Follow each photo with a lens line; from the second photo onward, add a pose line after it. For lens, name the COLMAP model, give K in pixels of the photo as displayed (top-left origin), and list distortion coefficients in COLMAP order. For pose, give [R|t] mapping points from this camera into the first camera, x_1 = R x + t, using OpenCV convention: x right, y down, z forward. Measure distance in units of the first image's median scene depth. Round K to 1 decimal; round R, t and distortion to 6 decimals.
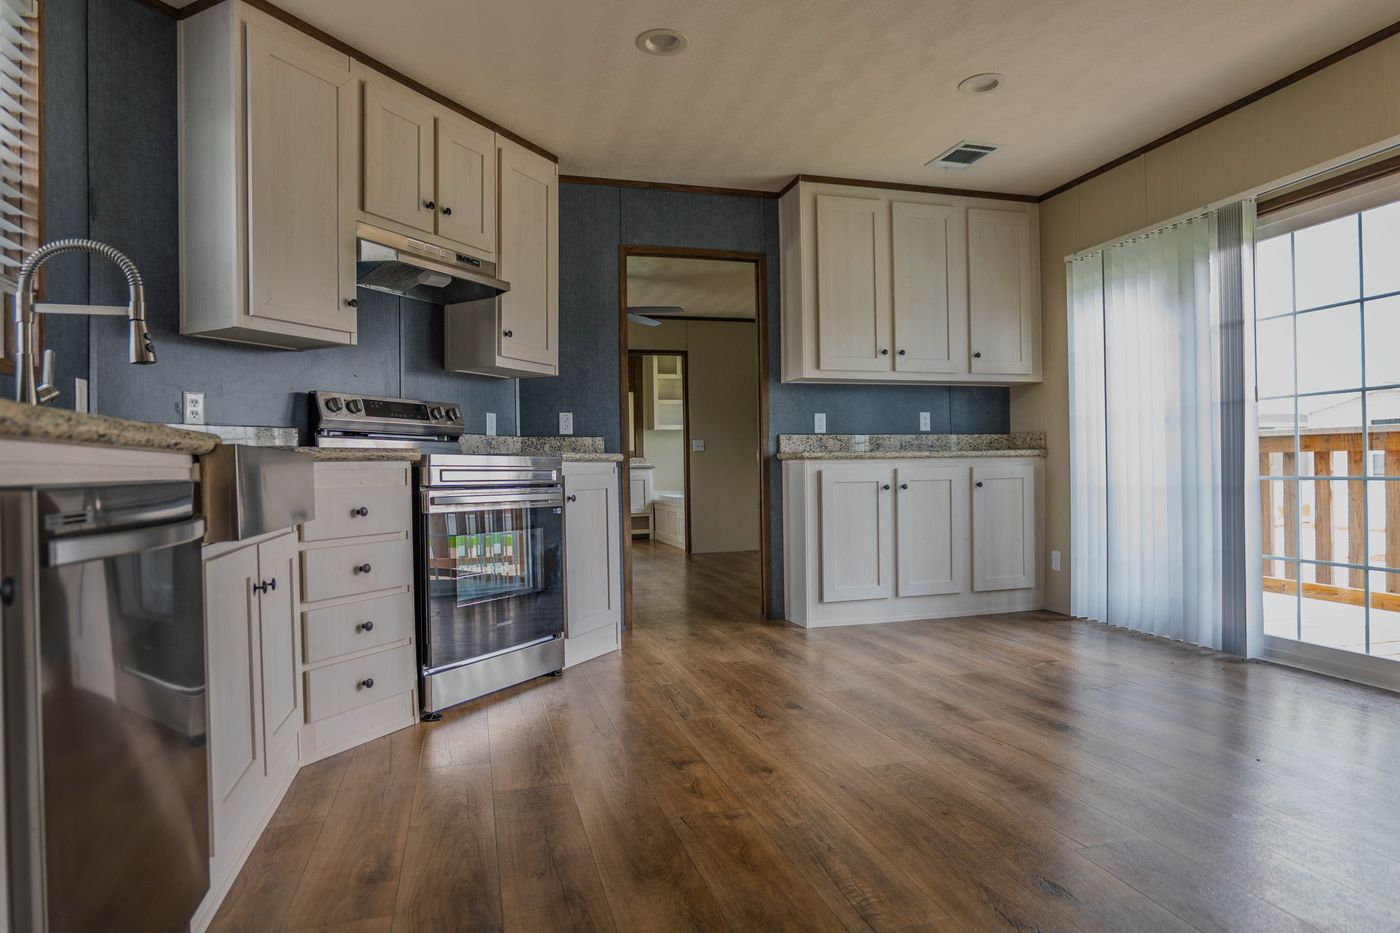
lens RADIAL K [[815.8, 0, 697.9], [0, 815.8, 470.2], [0, 0, 1]] dist [-0.035649, 0.022923]
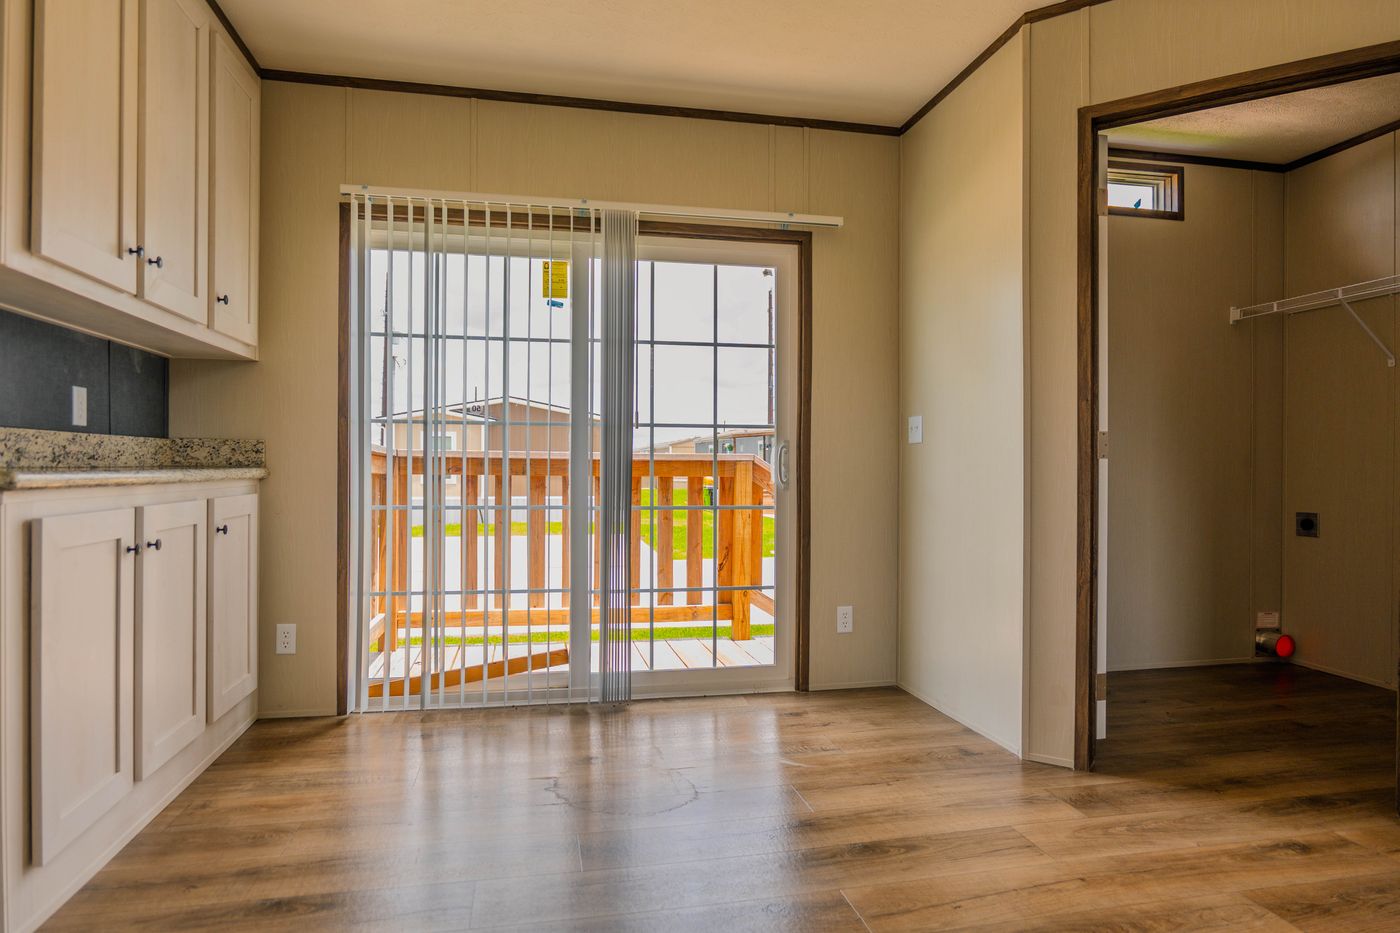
lens RADIAL K [[815.8, 0, 697.1], [0, 815.8, 470.3], [0, 0, 1]] dist [-0.035649, 0.022923]
pose [[0.068789, 0.012165, 0.997557, -0.244373], [-0.003801, 0.999922, -0.011932, -0.023286], [-0.997624, -0.002971, 0.068830, 0.821610]]
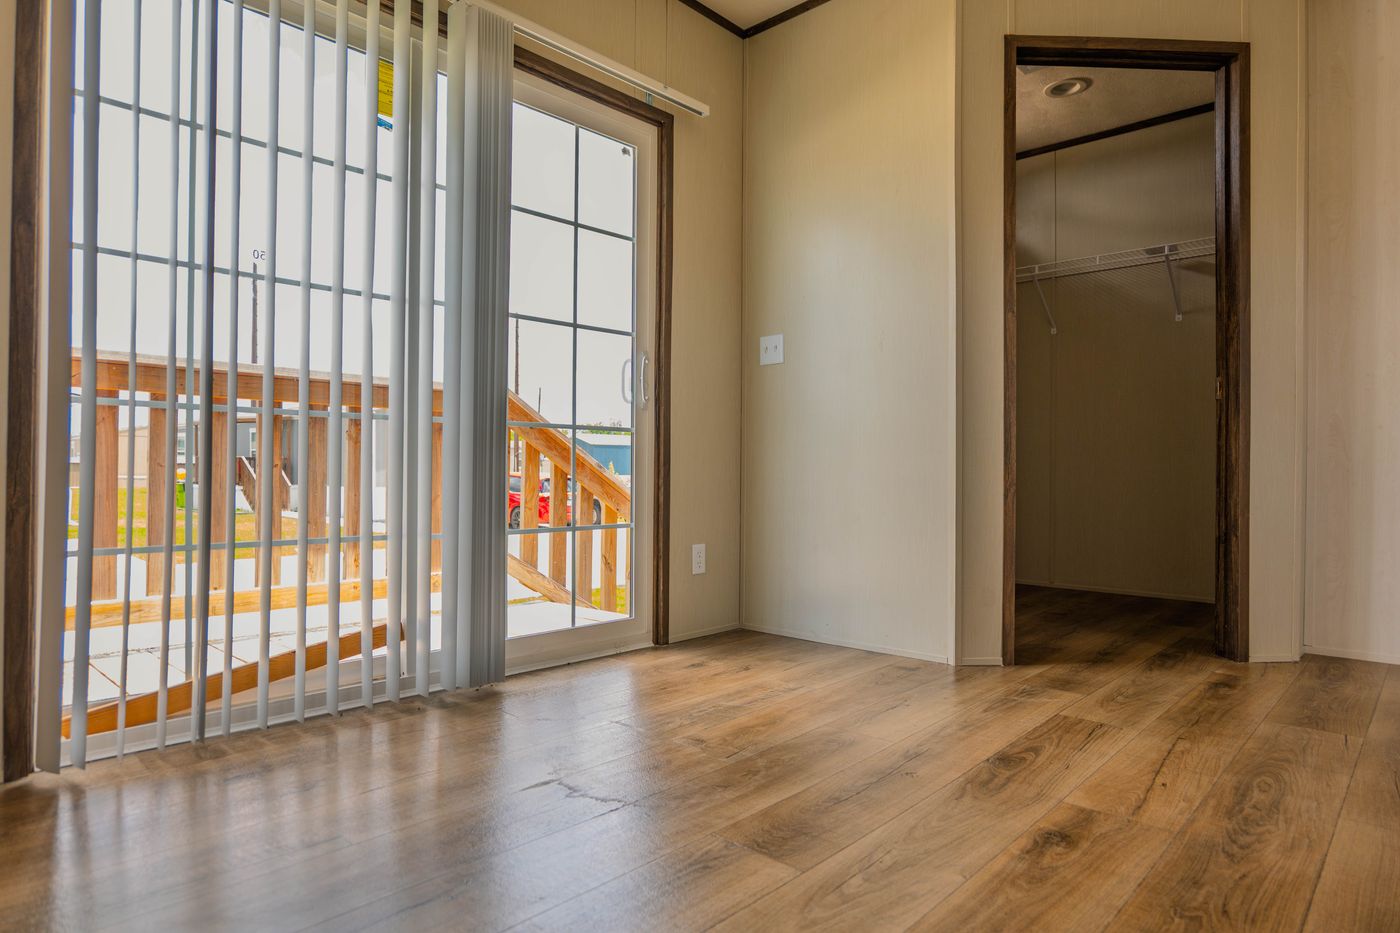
lens RADIAL K [[815.8, 0, 699.2], [0, 815.8, 465.7], [0, 0, 1]] dist [-0.035649, 0.022923]
pose [[-0.518130, 0.016636, 0.855140, -0.001563], [0.004118, 0.999848, -0.016956, 0.059163], [-0.855292, -0.005264, -0.518120, 1.165168]]
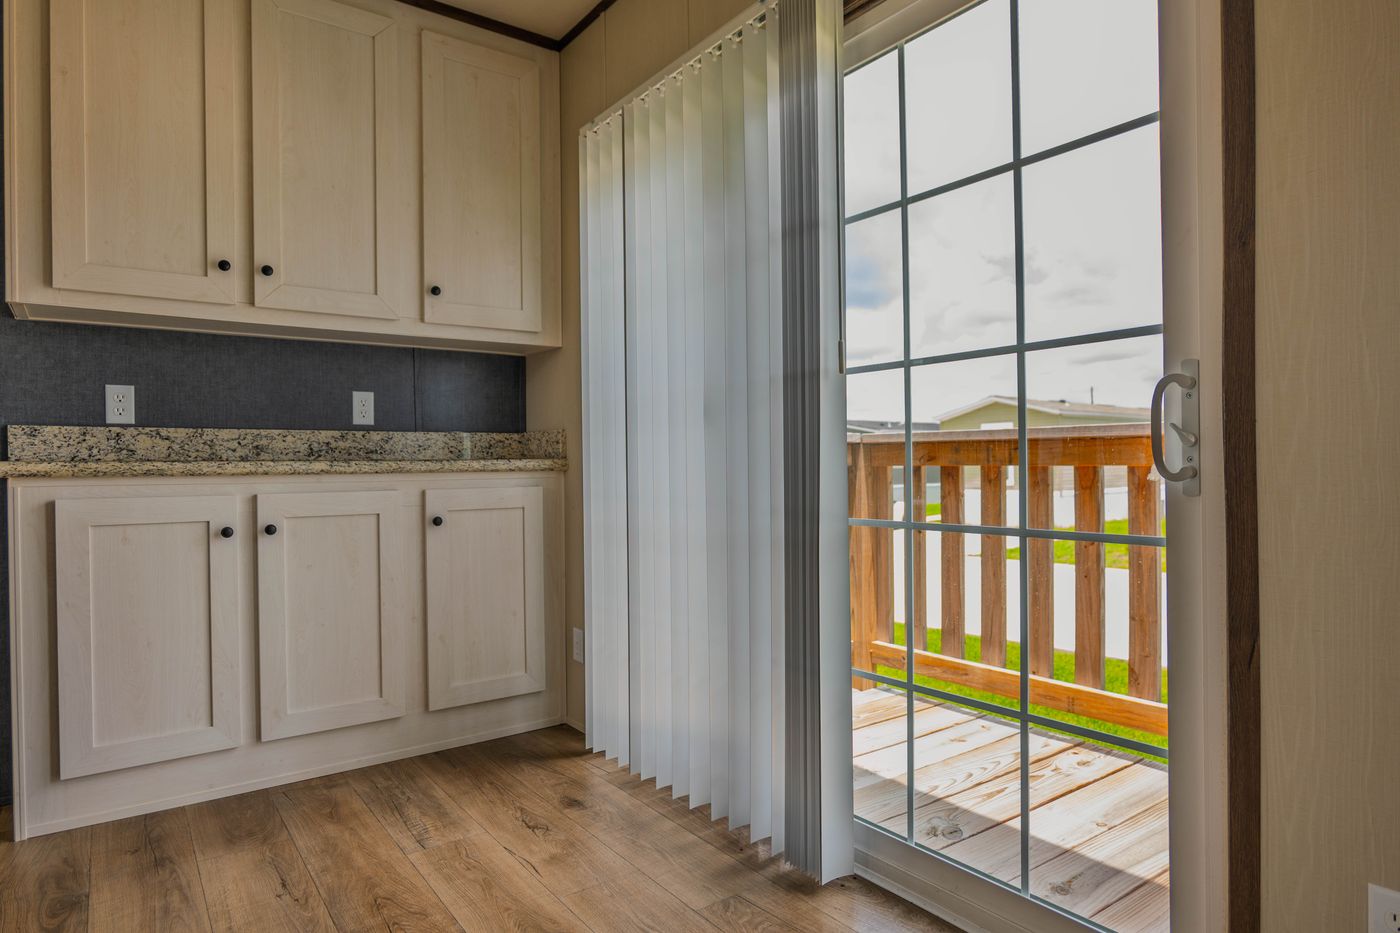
lens RADIAL K [[815.8, 0, 703.0], [0, 815.8, 466.9], [0, 0, 1]] dist [-0.035649, 0.022923]
pose [[0.935283, 0.005208, 0.353861, 0.413884], [-0.003511, 0.999979, -0.005438, -0.022519], [-0.353882, 0.003844, 0.935282, 0.529710]]
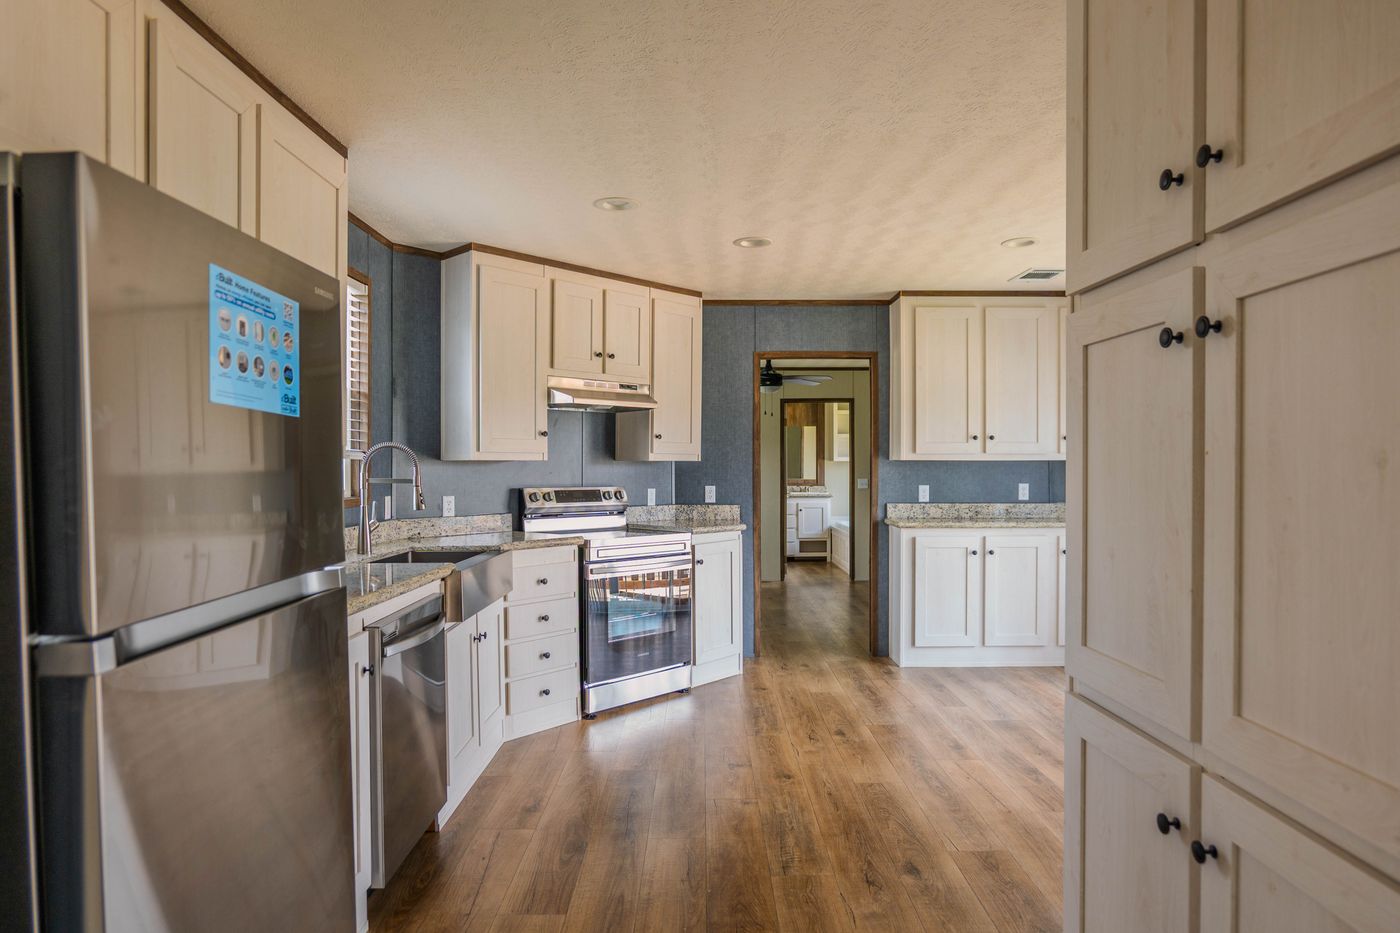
lens RADIAL K [[815.8, 0, 699.4], [0, 815.8, 477.4], [0, 0, 1]] dist [-0.035649, 0.022923]
pose [[0.962179, 0.017678, -0.271844, 0.207862], [-0.013747, 0.999772, 0.016359, -0.126733], [0.272072, -0.012003, 0.962202, -0.294763]]
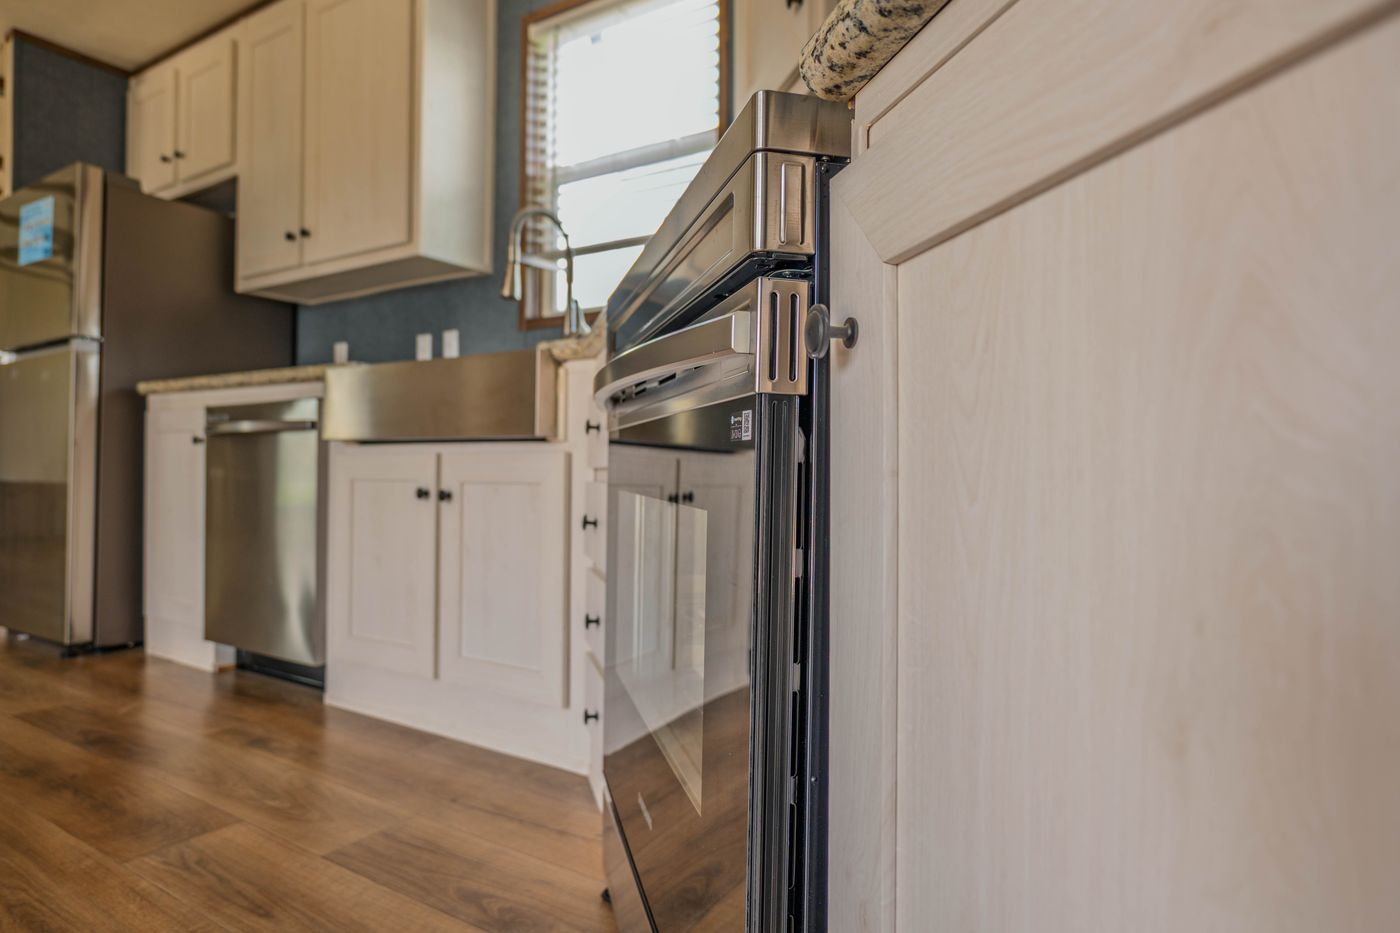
lens RADIAL K [[815.8, 0, 699.7], [0, 815.8, 471.7], [0, 0, 1]] dist [-0.035649, 0.022923]
pose [[-0.741941, 0.008819, -0.670408, -0.050323], [0.000950, 0.999926, 0.012102, 0.055558], [0.670465, 0.008343, -0.741894, 1.081042]]
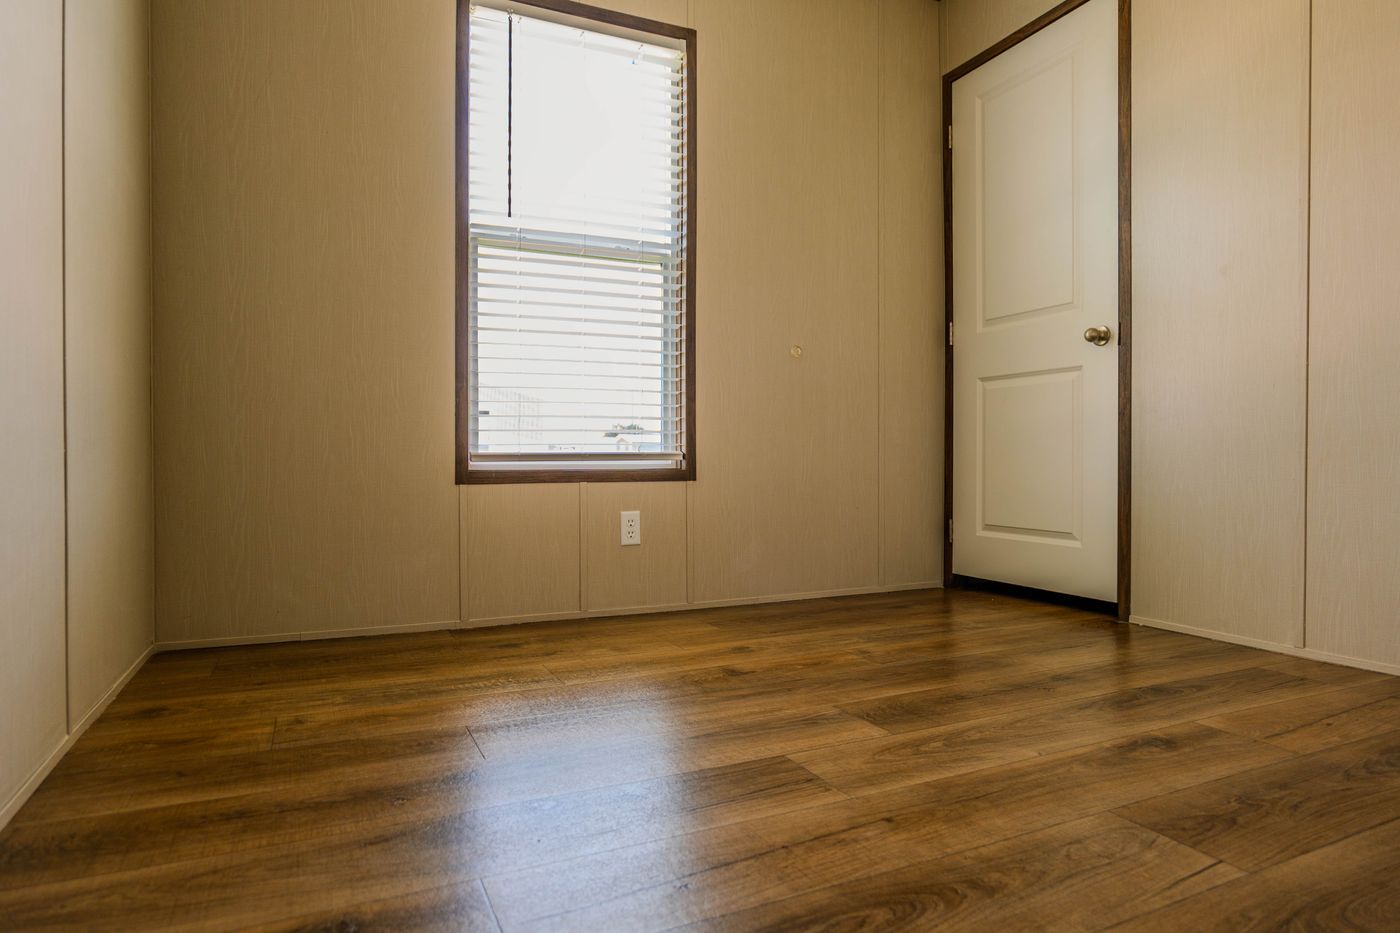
lens RADIAL K [[815.8, 0, 705.0], [0, 815.8, 468.7], [0, 0, 1]] dist [-0.035649, 0.022923]
pose [[-0.174945, 0.002114, 0.984576, -0.016314], [0.000446, 0.999998, -0.002068, 0.091541], [-0.984578, 0.000078, -0.174946, 0.739431]]
